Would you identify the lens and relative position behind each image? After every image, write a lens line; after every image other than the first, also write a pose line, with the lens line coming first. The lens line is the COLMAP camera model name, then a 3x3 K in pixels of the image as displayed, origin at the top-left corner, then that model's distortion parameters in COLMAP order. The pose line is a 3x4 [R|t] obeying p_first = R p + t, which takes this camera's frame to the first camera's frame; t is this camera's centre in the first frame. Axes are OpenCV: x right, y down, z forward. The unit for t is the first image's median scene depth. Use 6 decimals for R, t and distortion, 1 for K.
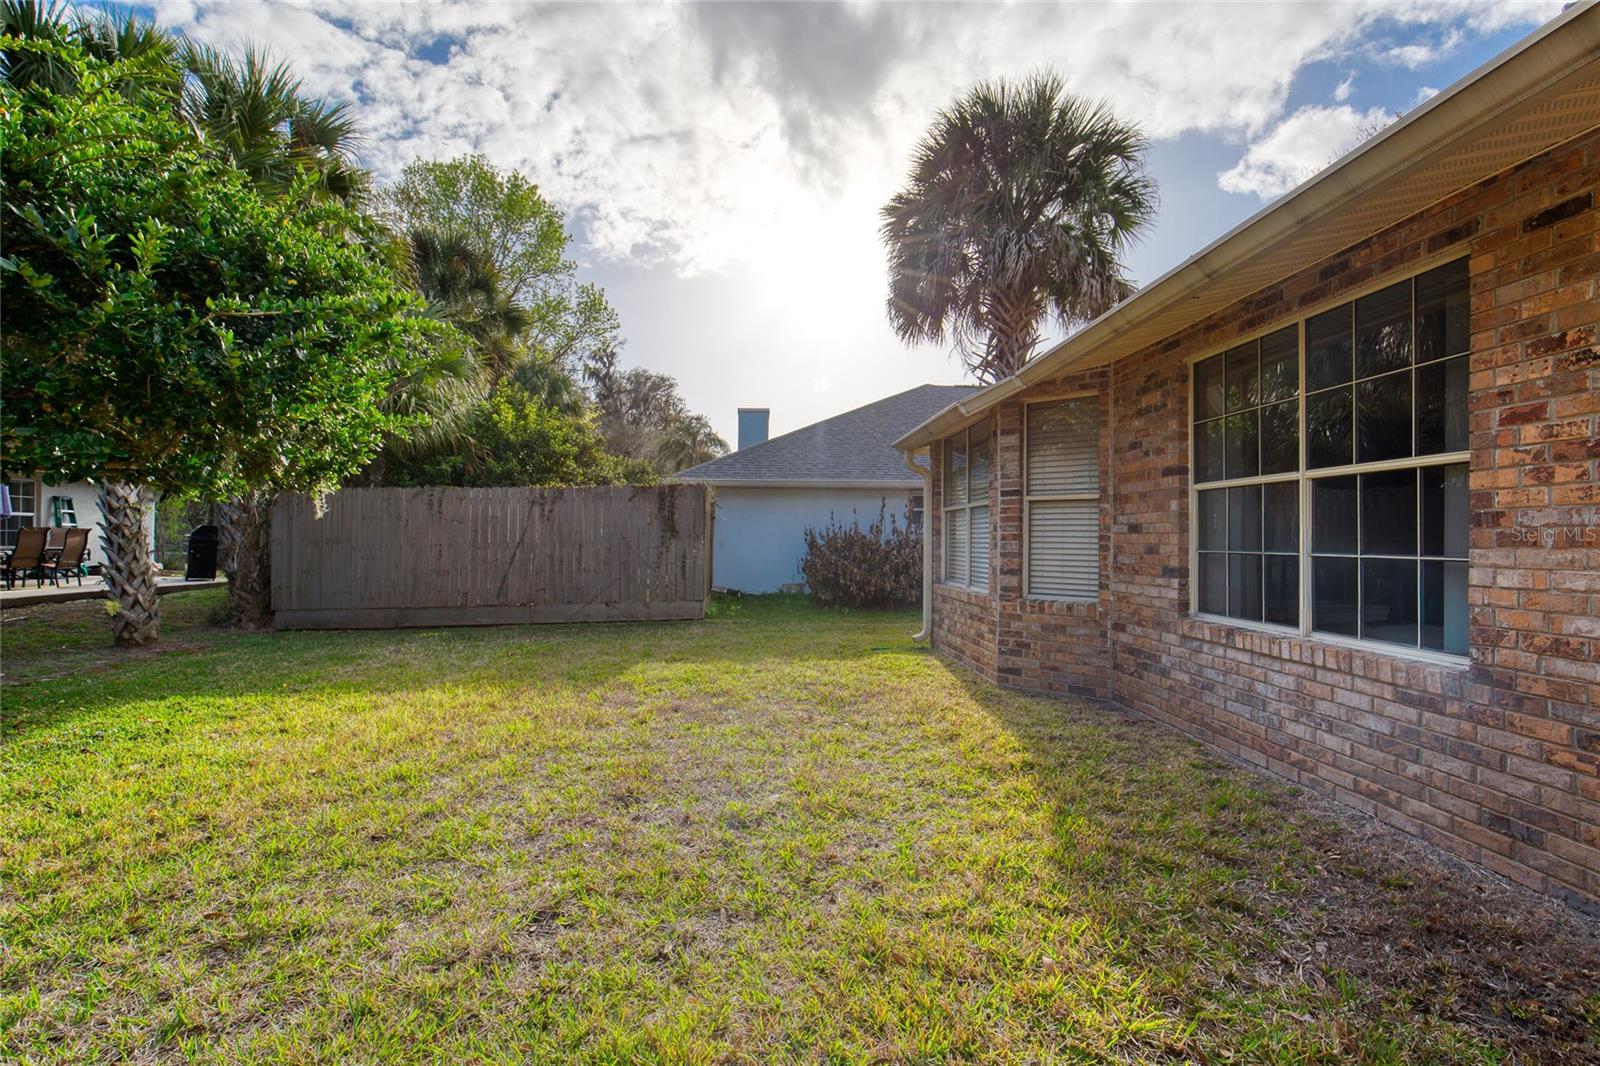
lens RADIAL K [[729.5, 0, 770.9], [0, 729.5, 536.8], [0, 0, 1]] dist [-0.016419, 0.007112]
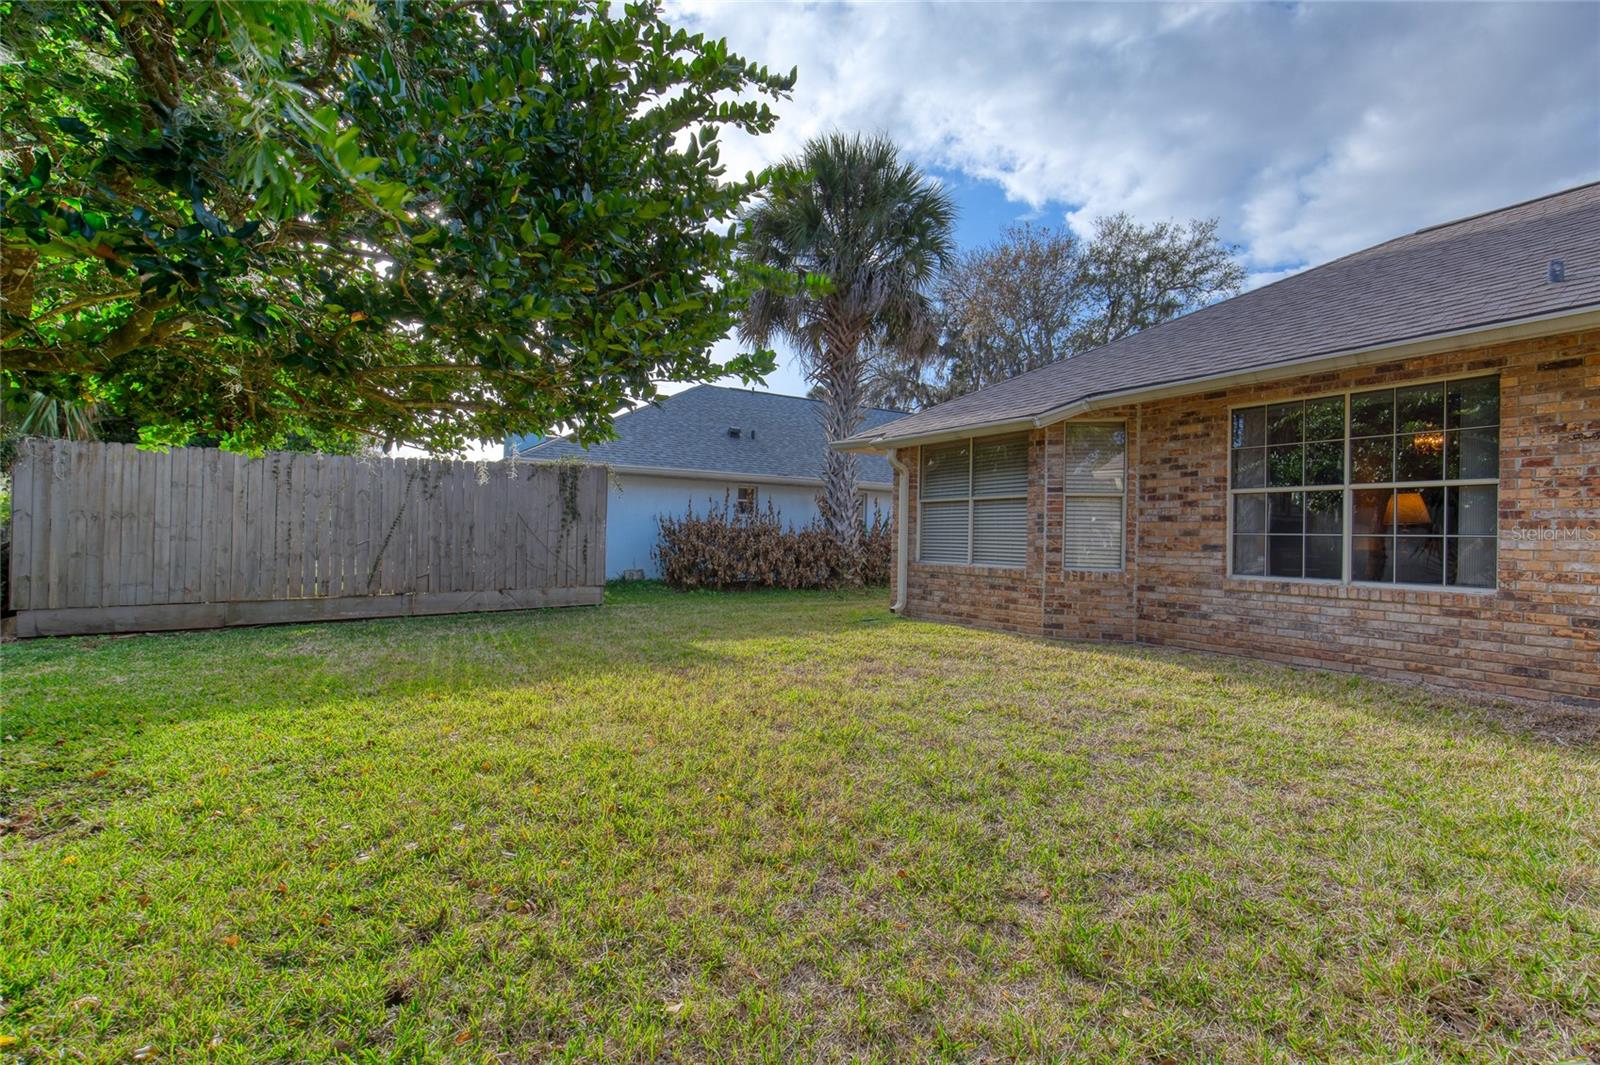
lens RADIAL K [[729.5, 0, 755.0], [0, 729.5, 528.6], [0, 0, 1]] dist [-0.016419, 0.007112]
pose [[0.897642, 0.016783, 0.440406, -0.739144], [-0.016995, 0.999850, -0.003464, 0.023670], [-0.440398, -0.004375, 0.897792, 0.069468]]
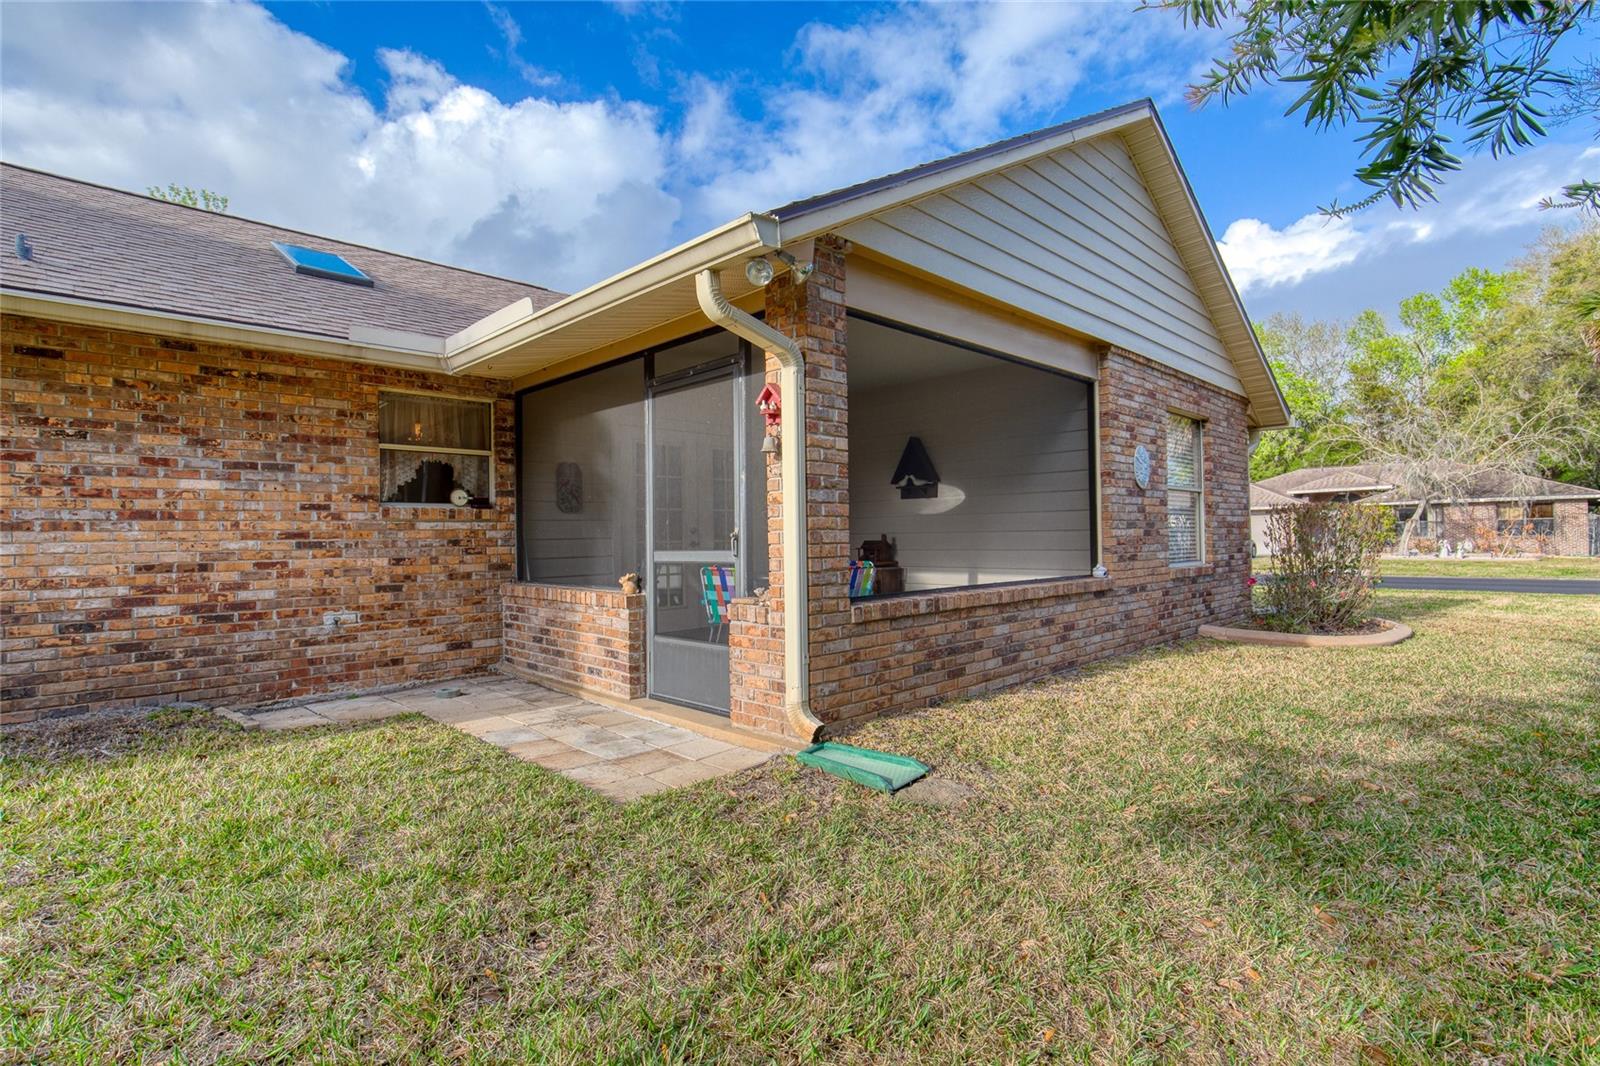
lens RADIAL K [[758.5, 0, 796.9], [0, 758.5, 537.8], [0, 0, 1]] dist [0.011035, -0.000195]
pose [[-0.670227, 0.007143, 0.742122, -0.681775], [0.009311, 0.999956, -0.001215, 0.021290], [-0.742098, 0.006096, -0.670264, 0.355258]]
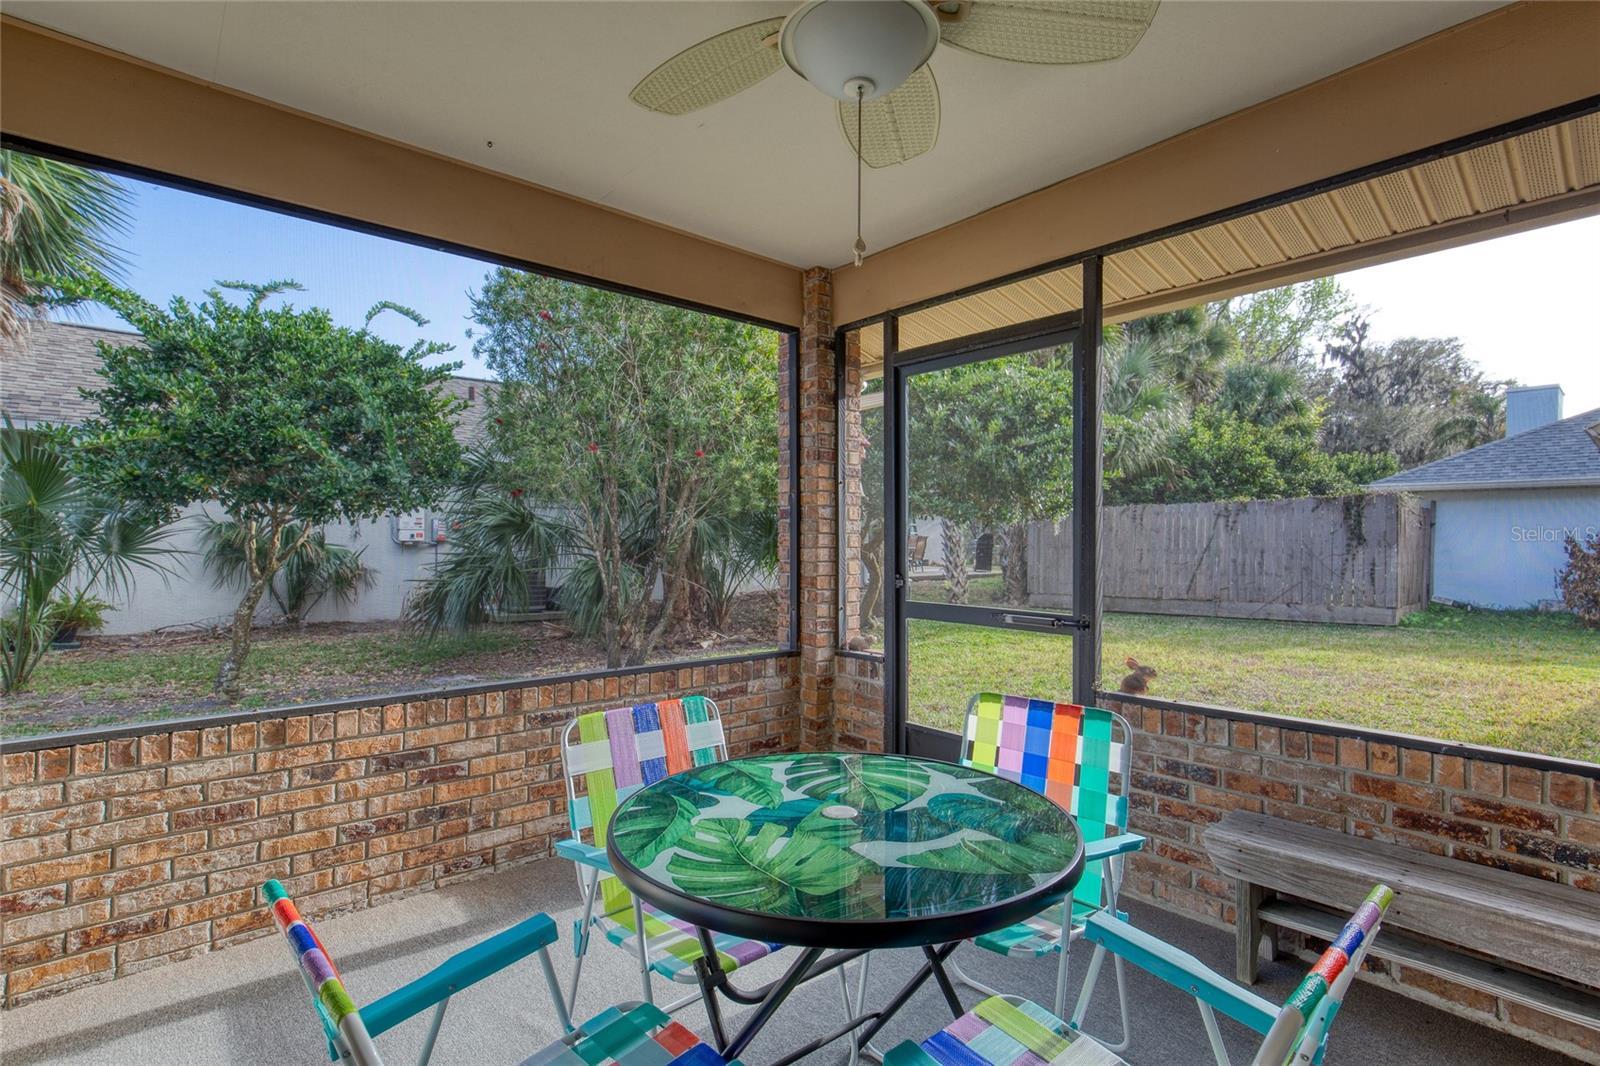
lens RADIAL K [[729.5, 0, 819.3], [0, 729.5, 545.2], [0, 0, 1]] dist [-0.016419, 0.007112]
pose [[0.643865, 0.007670, -0.765101, 0.347161], [-0.001176, 0.999958, 0.009035, -0.016946], [0.765138, -0.004918, 0.643847, -0.562489]]
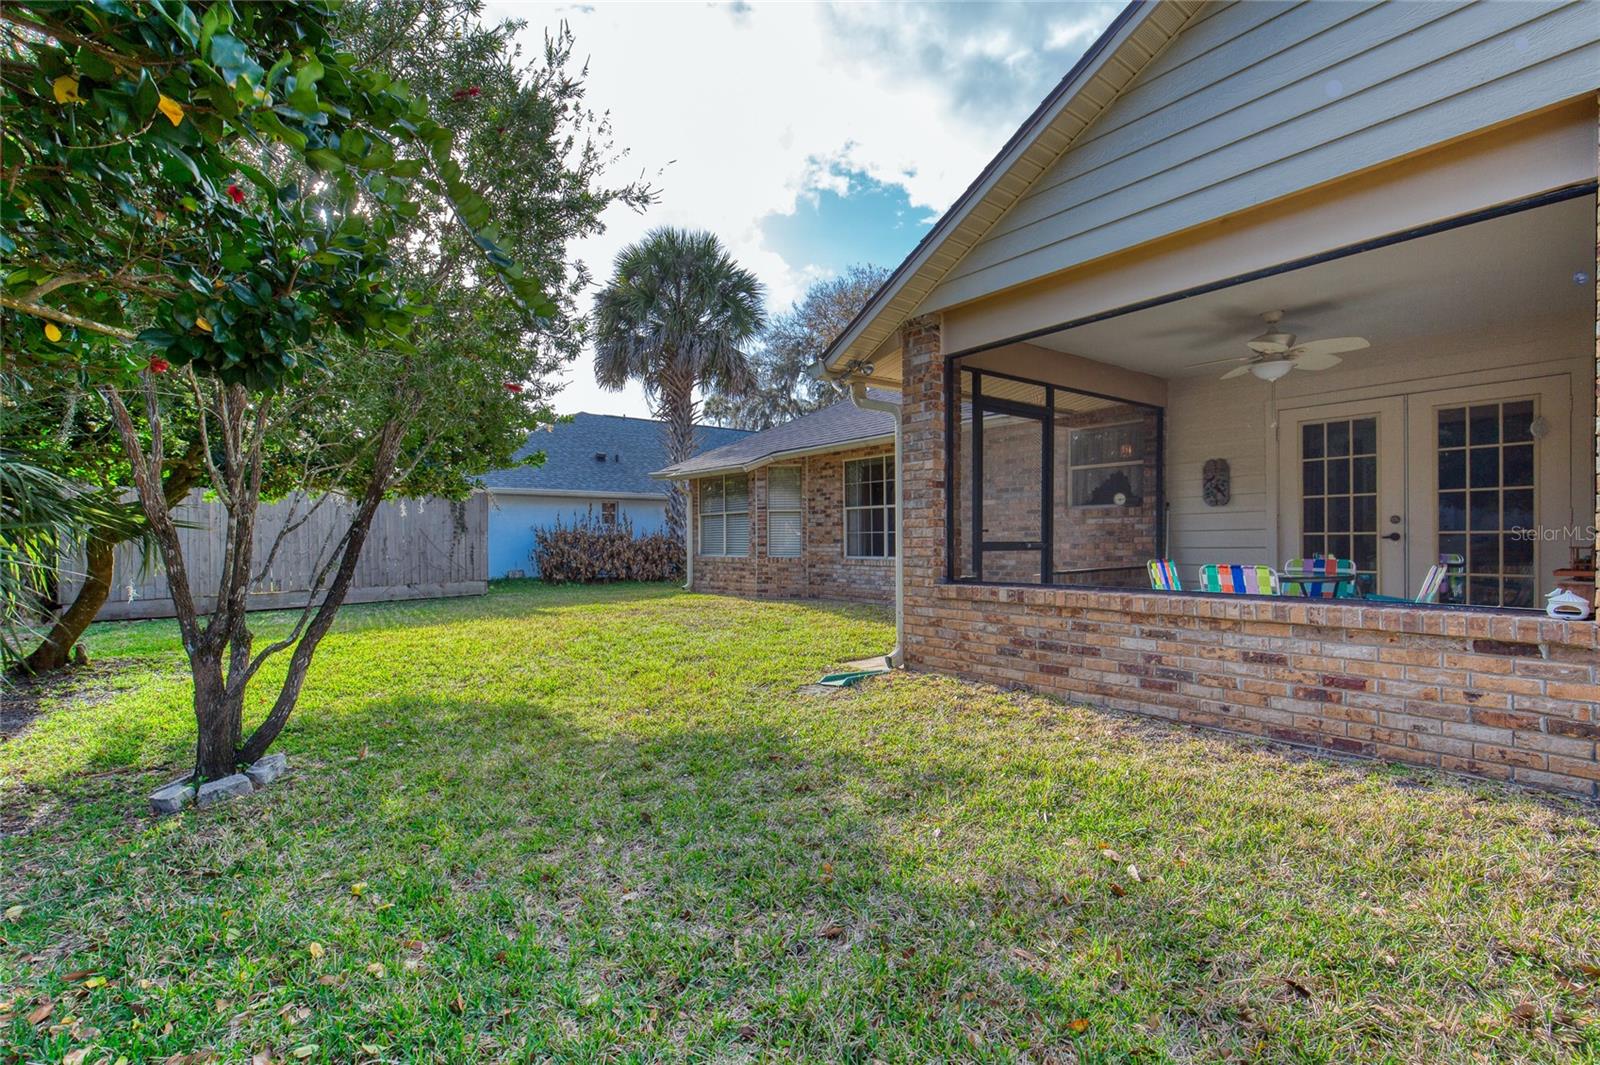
lens RADIAL K [[729.5, 0, 752.1], [0, 729.5, 536.6], [0, 0, 1]] dist [-0.016419, 0.007112]
pose [[0.839410, -0.006221, 0.543463, -0.878612], [0.006842, 0.999976, 0.000879, 0.022496], [-0.543456, 0.002981, 0.839433, -0.799145]]
